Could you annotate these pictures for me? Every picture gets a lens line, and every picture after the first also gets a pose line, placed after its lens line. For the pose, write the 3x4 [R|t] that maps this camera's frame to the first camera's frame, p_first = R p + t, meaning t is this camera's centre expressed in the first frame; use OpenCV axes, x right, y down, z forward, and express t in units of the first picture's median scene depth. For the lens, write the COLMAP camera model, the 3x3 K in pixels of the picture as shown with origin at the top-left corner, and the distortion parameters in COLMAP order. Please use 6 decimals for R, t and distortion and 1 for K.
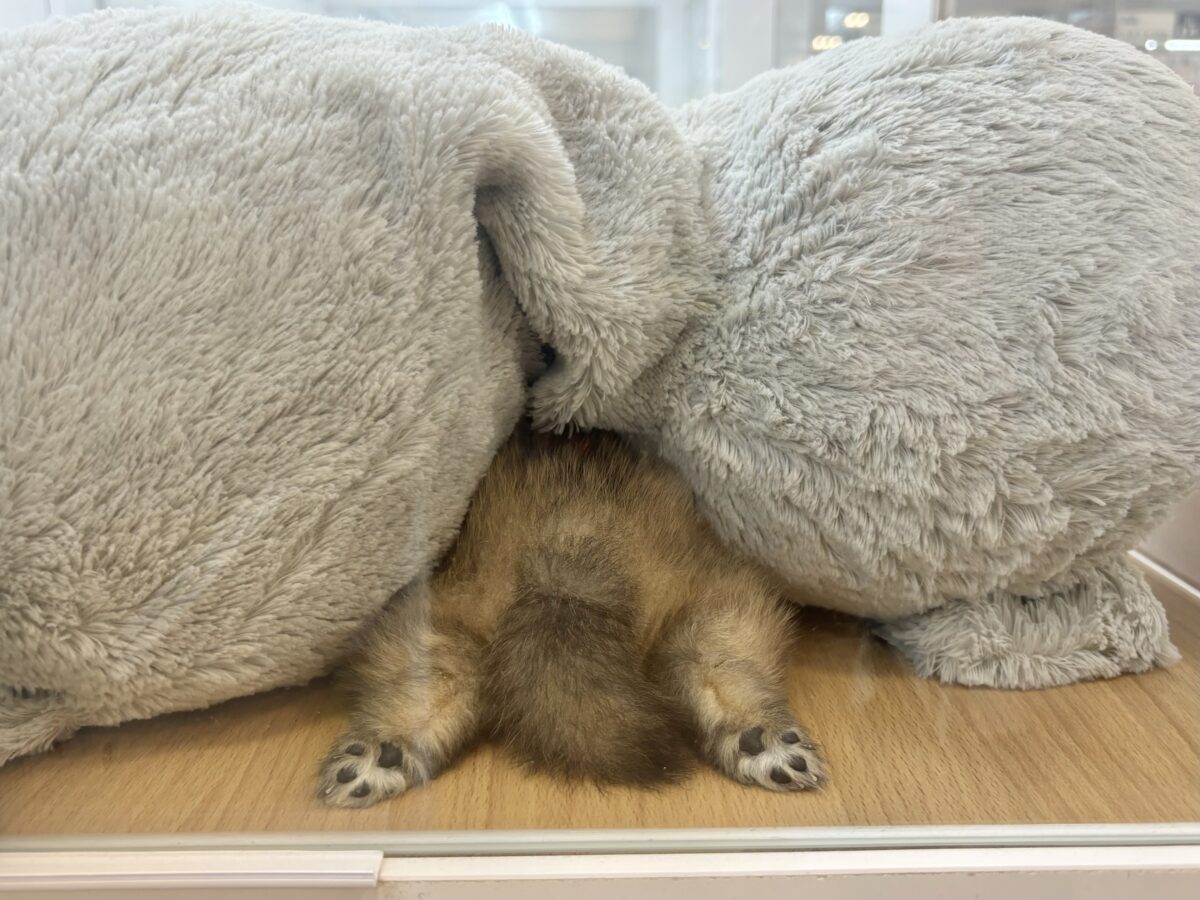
lens RADIAL K [[1319.8, 0, 600.0], [0, 1319.8, 450.0], [0, 0, 1]] dist [0.009768, -0.166847]
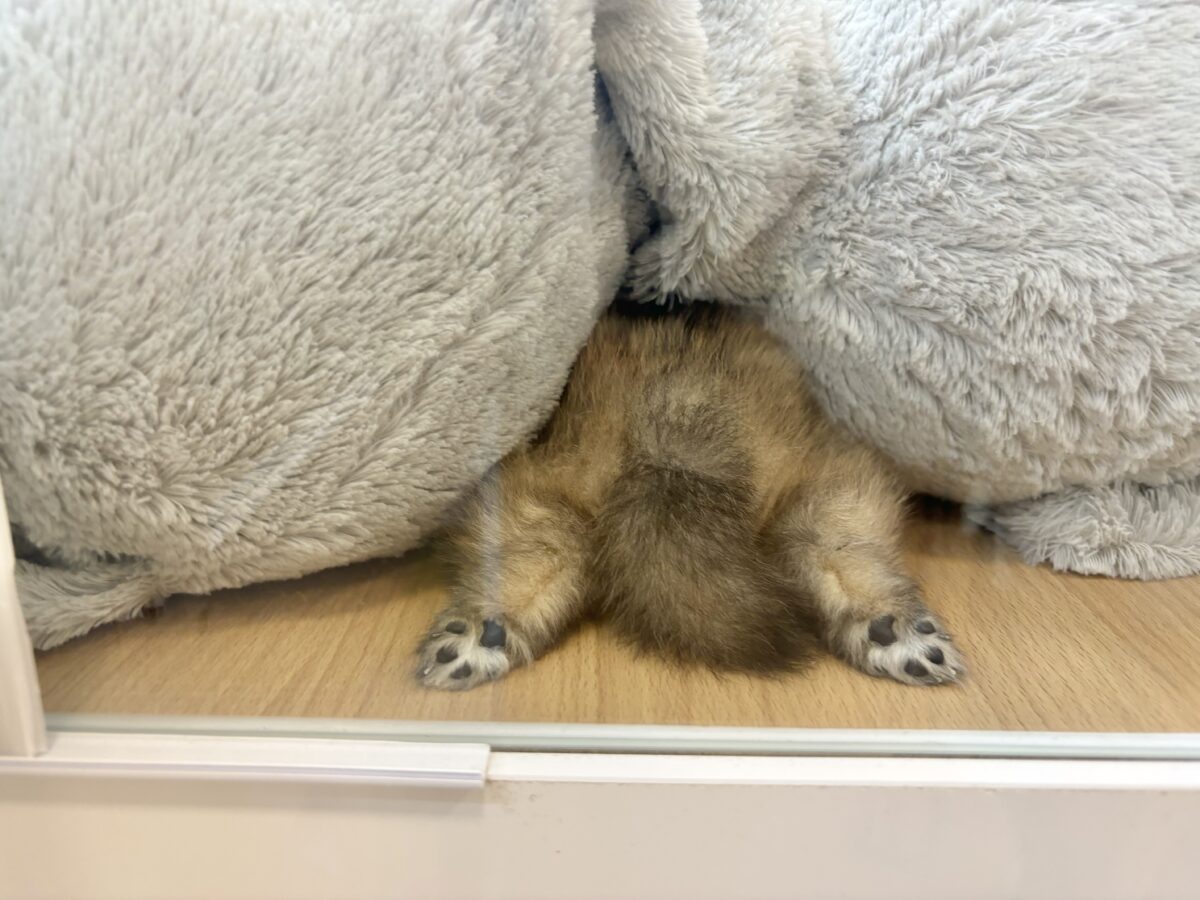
lens RADIAL K [[1284.4, 0, 600.0], [0, 1284.4, 450.0], [0, 0, 1]] dist [-0.006771, -0.210129]
pose [[0.997783, 0.020803, -0.063218, -0.026315], [-0.015048, 0.995810, 0.090194, 0.017691], [0.064830, -0.089043, 0.993916, 0.106723]]
